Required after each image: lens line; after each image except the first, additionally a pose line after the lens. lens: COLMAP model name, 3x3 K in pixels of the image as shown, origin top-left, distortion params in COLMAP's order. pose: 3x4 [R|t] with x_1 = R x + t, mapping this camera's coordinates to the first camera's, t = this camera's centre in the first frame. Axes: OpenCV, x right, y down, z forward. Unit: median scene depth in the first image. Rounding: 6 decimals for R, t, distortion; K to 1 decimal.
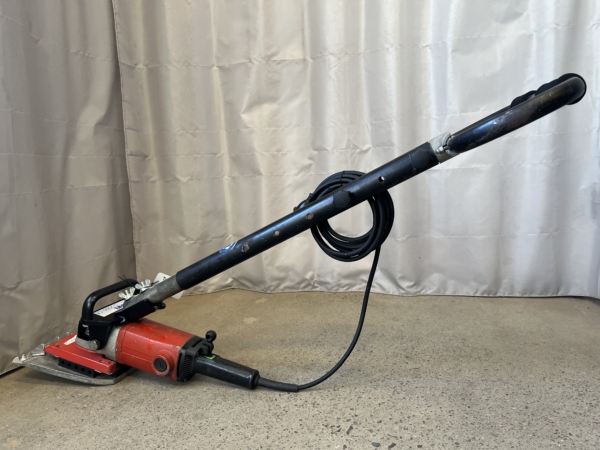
lens RADIAL K [[454.1, 0, 300.6], [0, 454.1, 227.9], [0, 0, 1]] dist [0.074633, -0.113157]
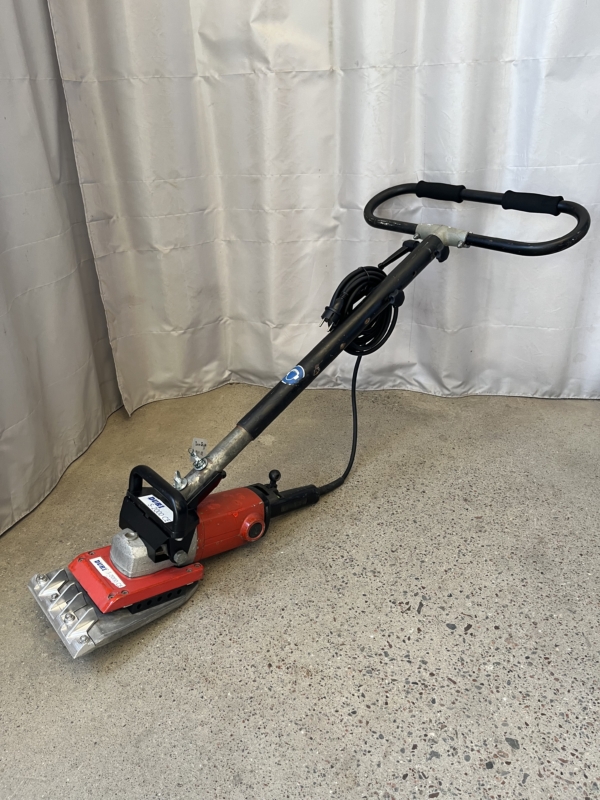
lens RADIAL K [[605.5, 0, 295.9], [0, 605.5, 404.5], [0, 0, 1]] dist [0.074633, -0.113157]
pose [[0.998116, -0.022580, 0.057051, -0.134120], [0.003582, 0.949679, 0.313203, -0.223789], [-0.061253, -0.312409, 0.947971, -0.028800]]
